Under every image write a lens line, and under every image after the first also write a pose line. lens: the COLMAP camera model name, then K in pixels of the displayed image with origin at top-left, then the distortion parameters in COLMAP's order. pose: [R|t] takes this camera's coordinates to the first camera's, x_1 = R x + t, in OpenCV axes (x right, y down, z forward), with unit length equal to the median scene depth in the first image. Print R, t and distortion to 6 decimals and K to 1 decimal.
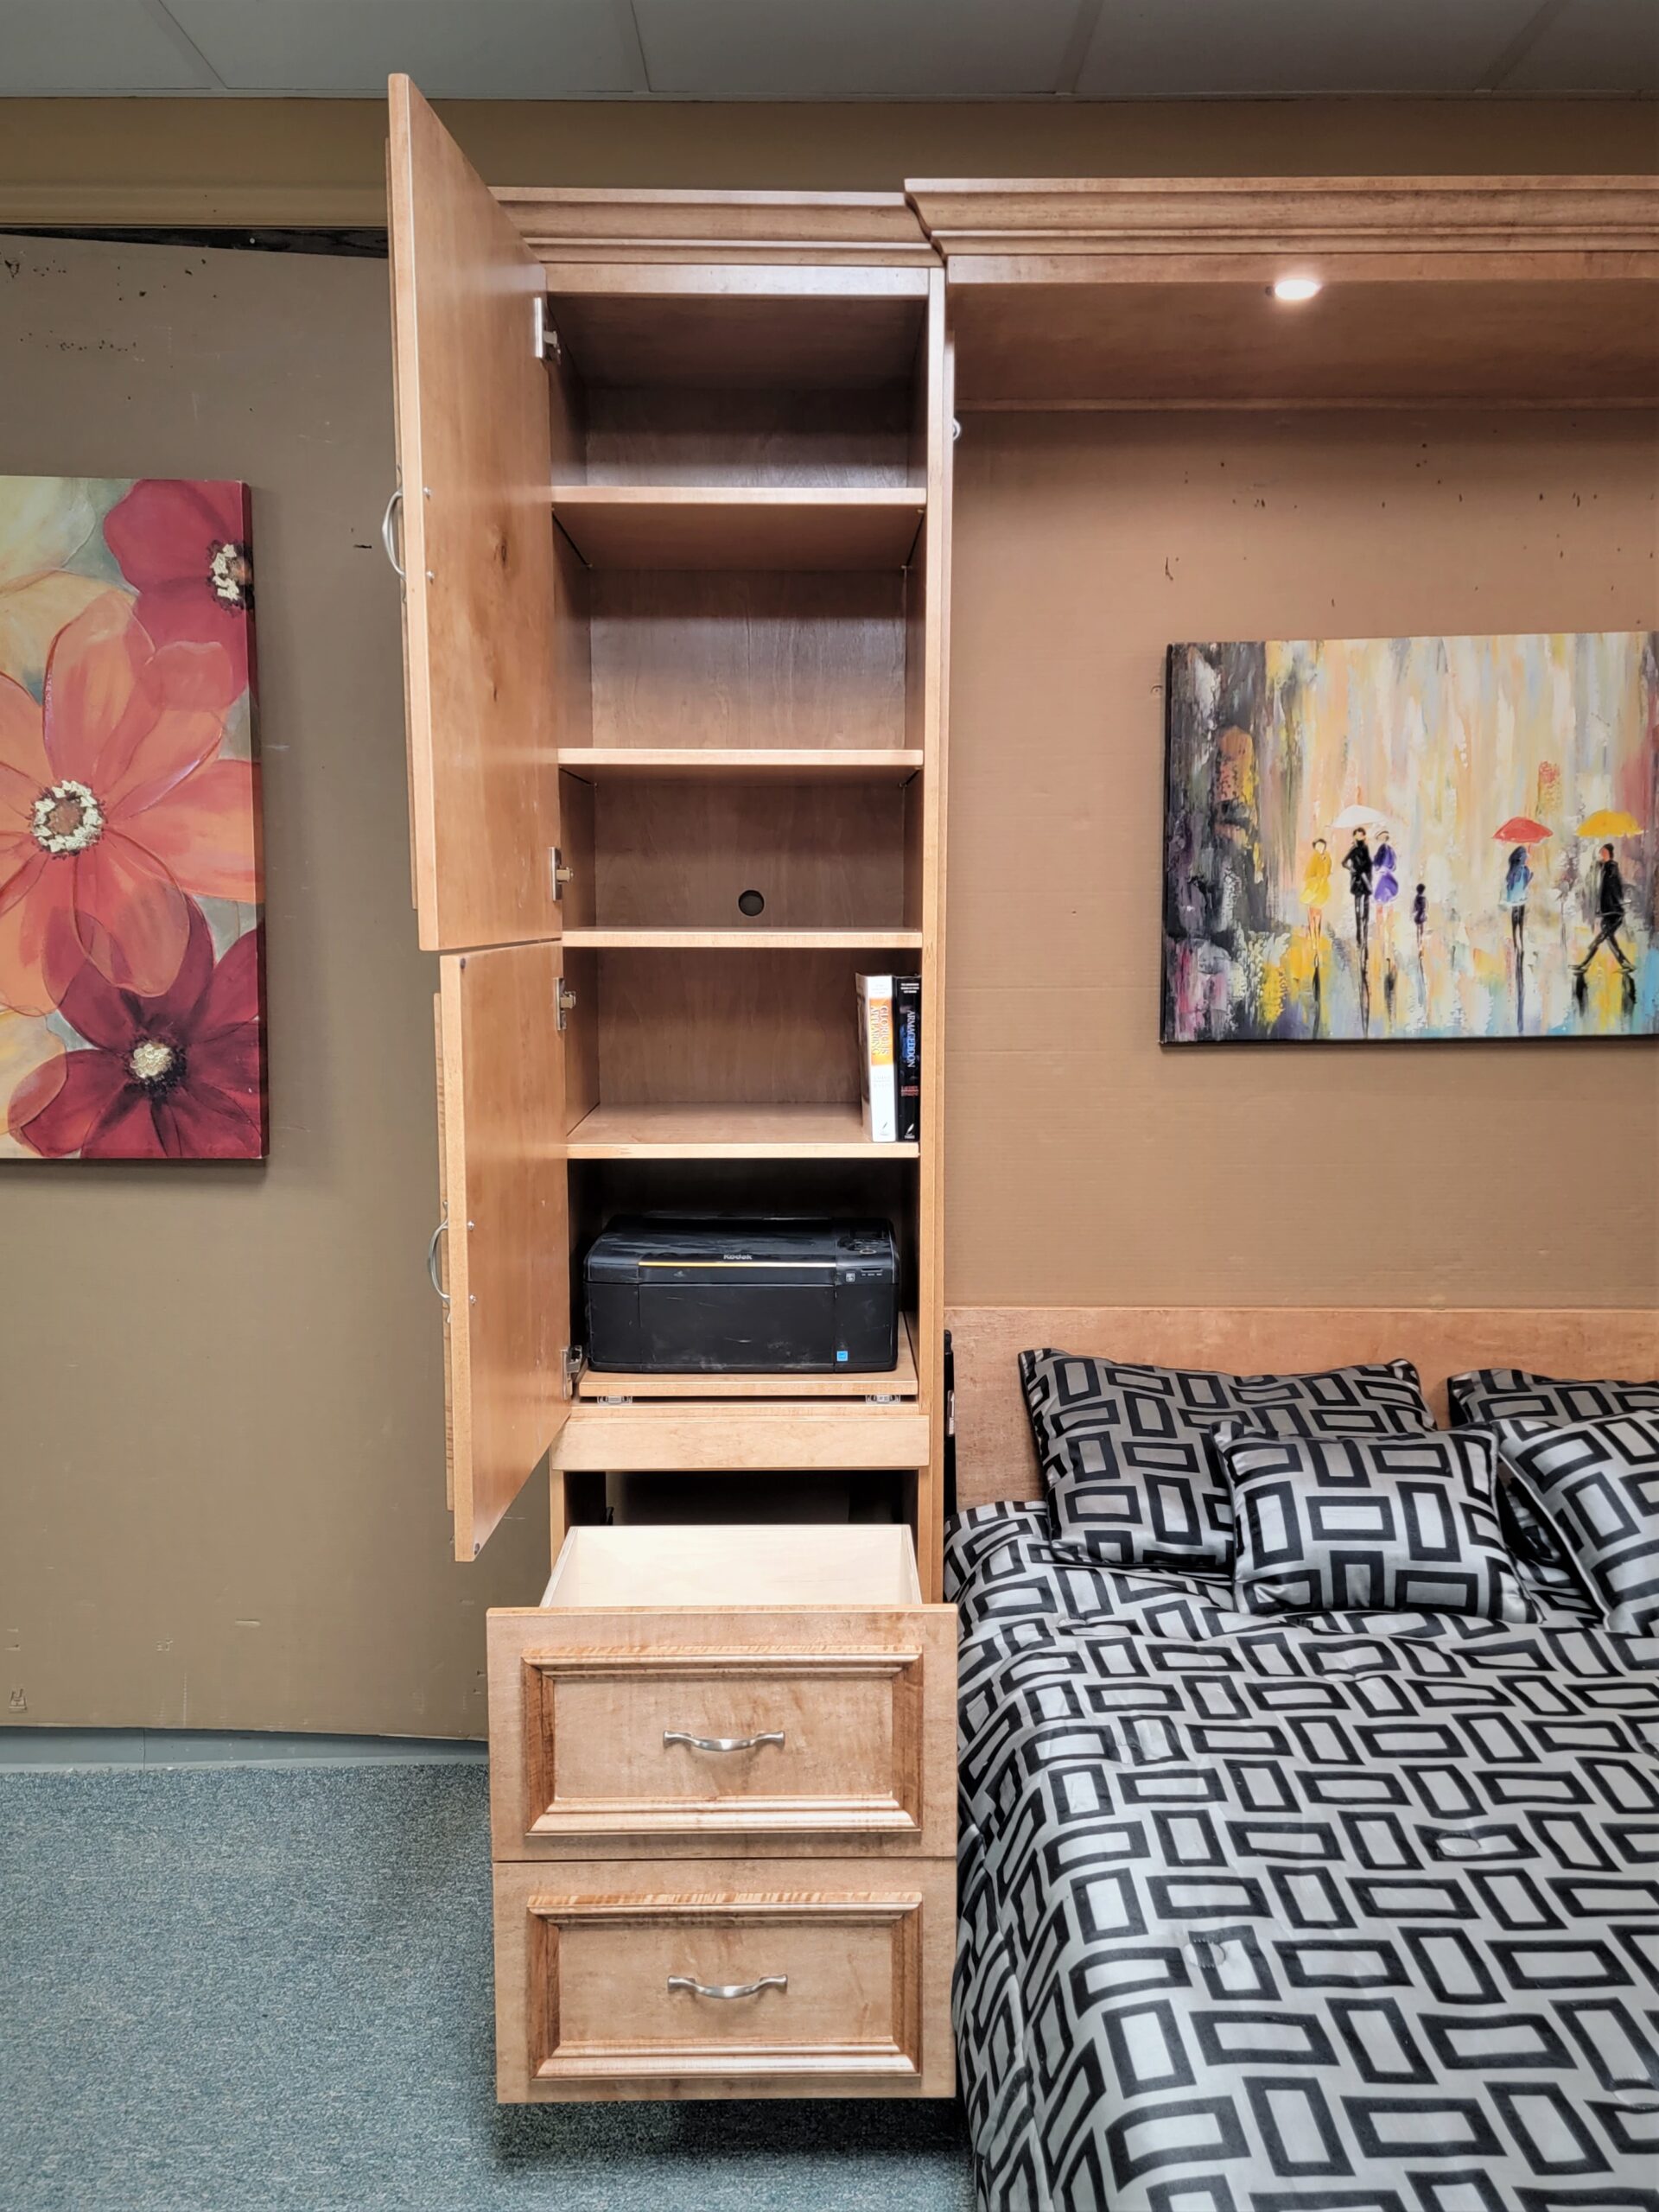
lens RADIAL K [[1897.5, 0, 829.5], [0, 1897.5, 1106.0], [0, 0, 1]] dist [0.034064, -0.016905]
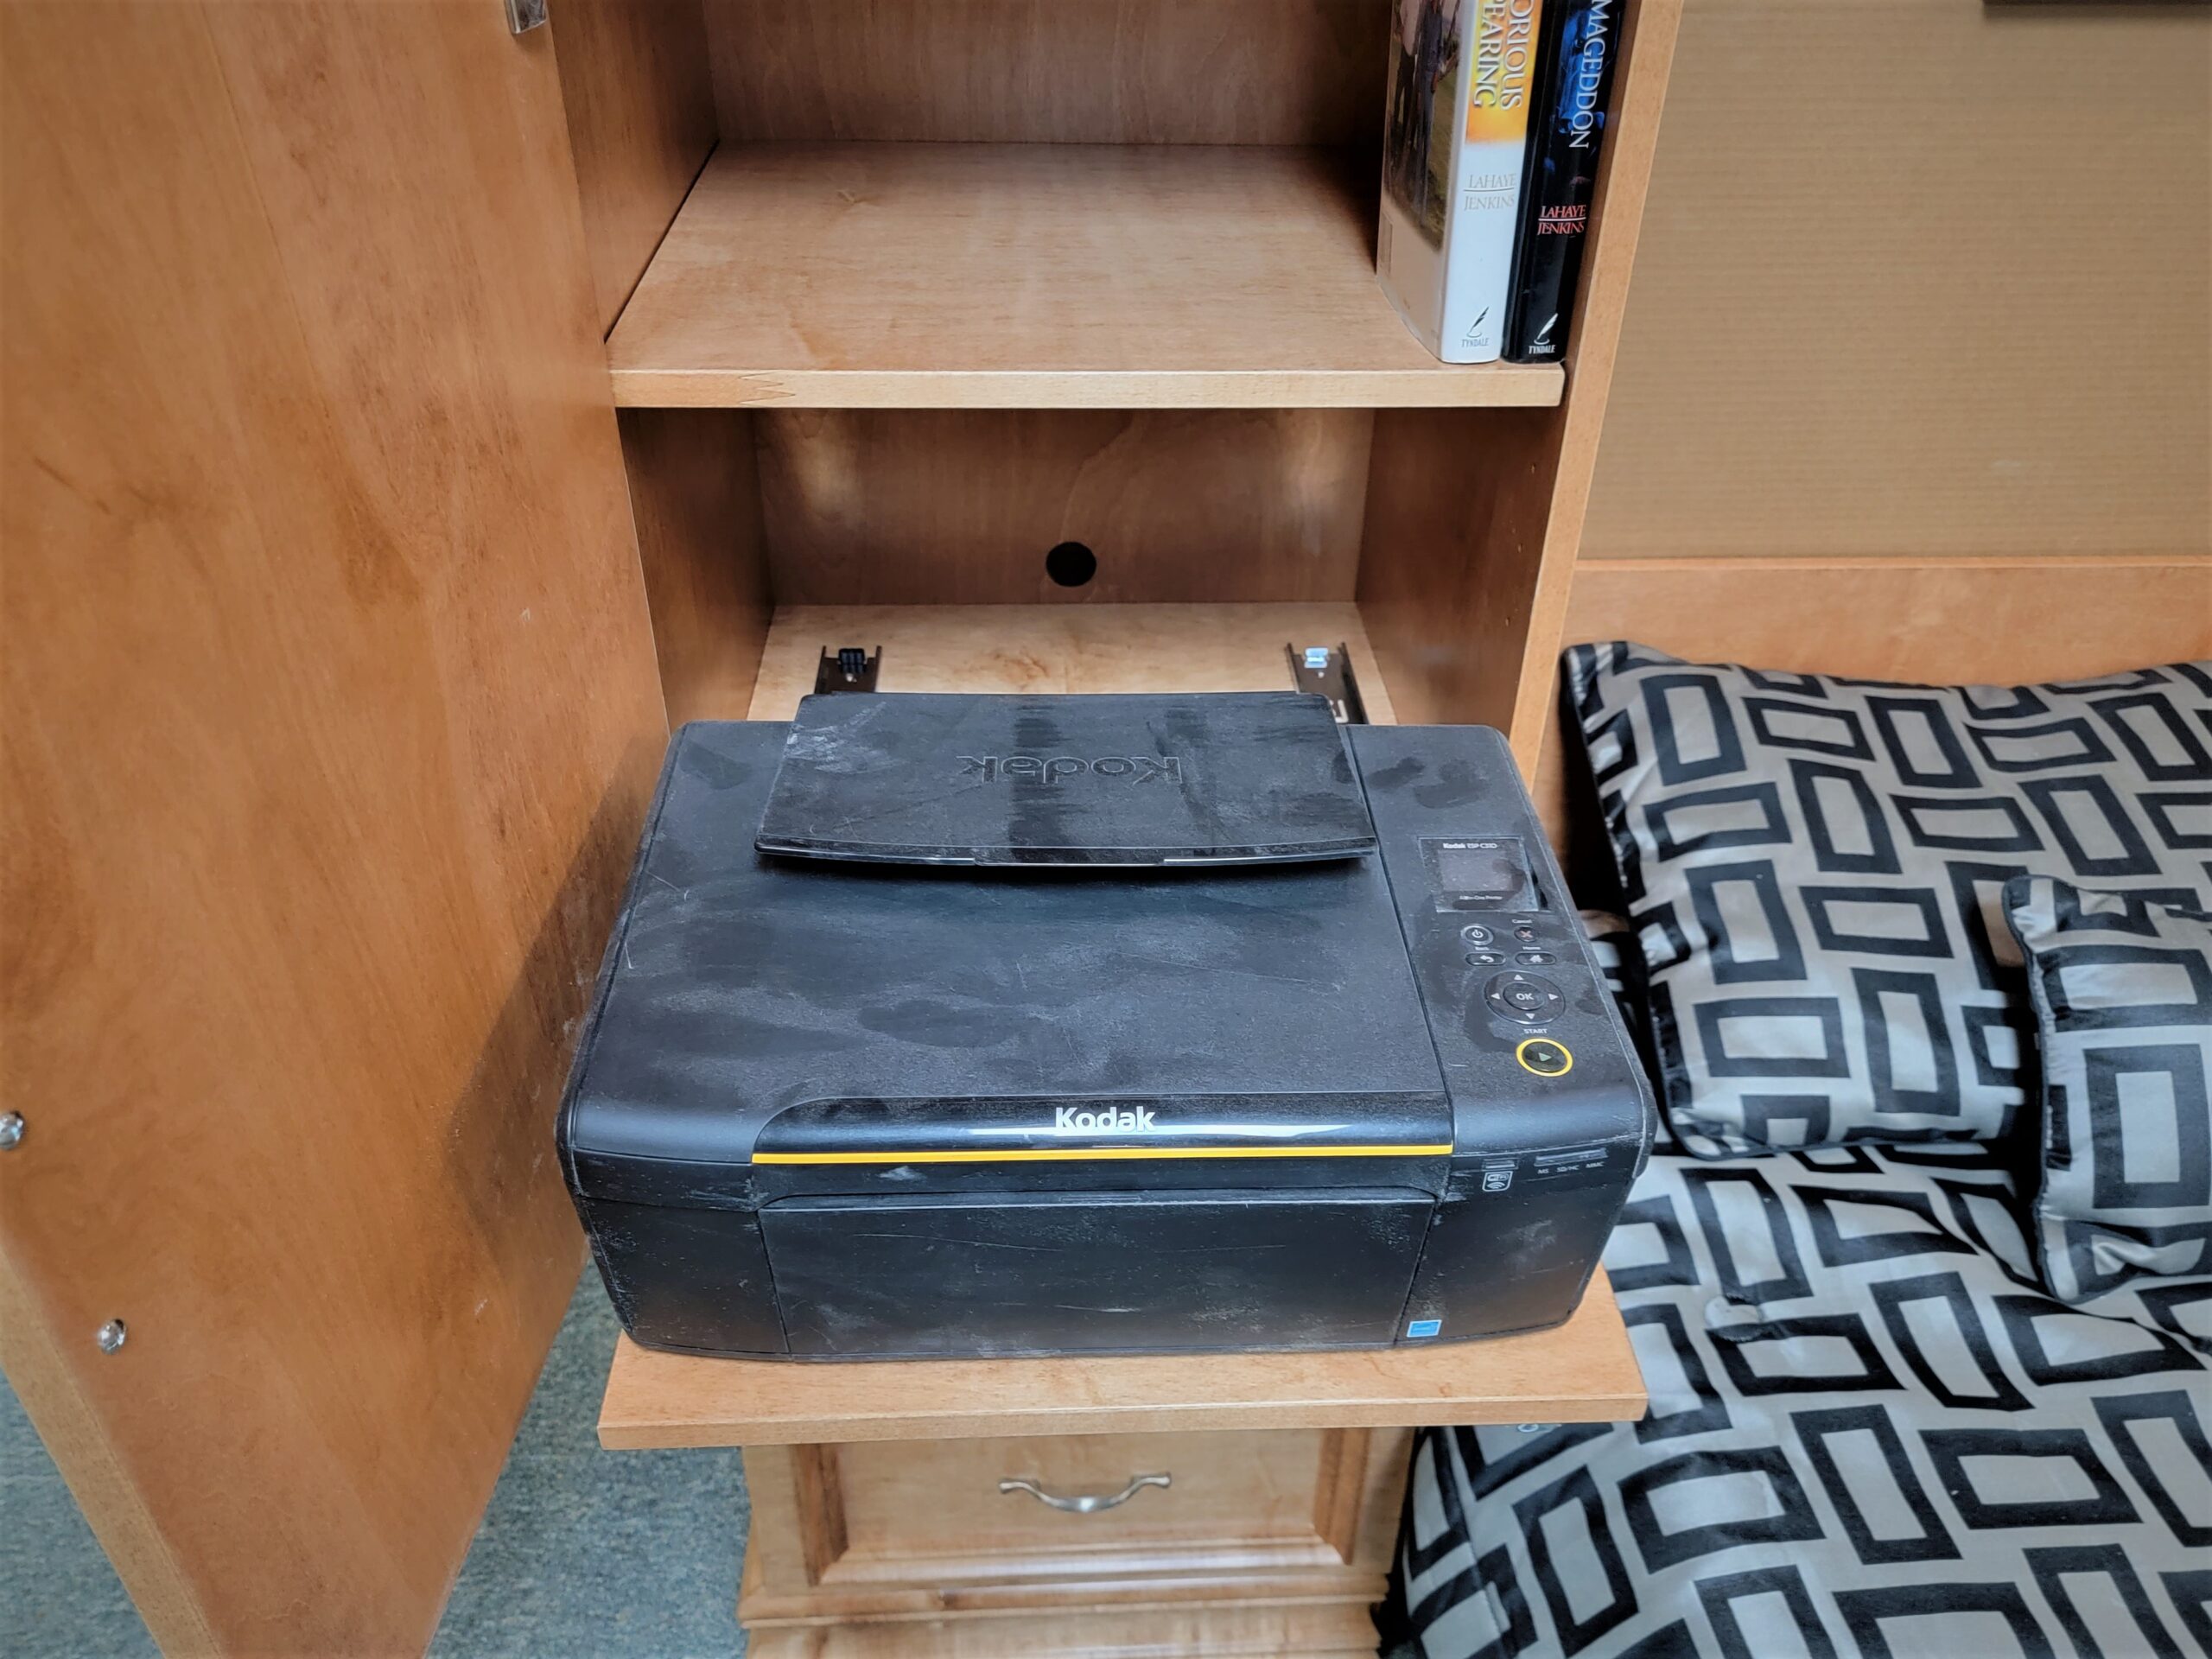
lens RADIAL K [[1897.5, 0, 1130.2], [0, 1897.5, 987.4], [0, 0, 1]] dist [0.034064, -0.016905]
pose [[0.998849, -0.014122, 0.045839, -0.052866], [-0.009995, 0.873413, 0.486878, -0.050595], [-0.046912, -0.486776, 0.872266, 0.550205]]
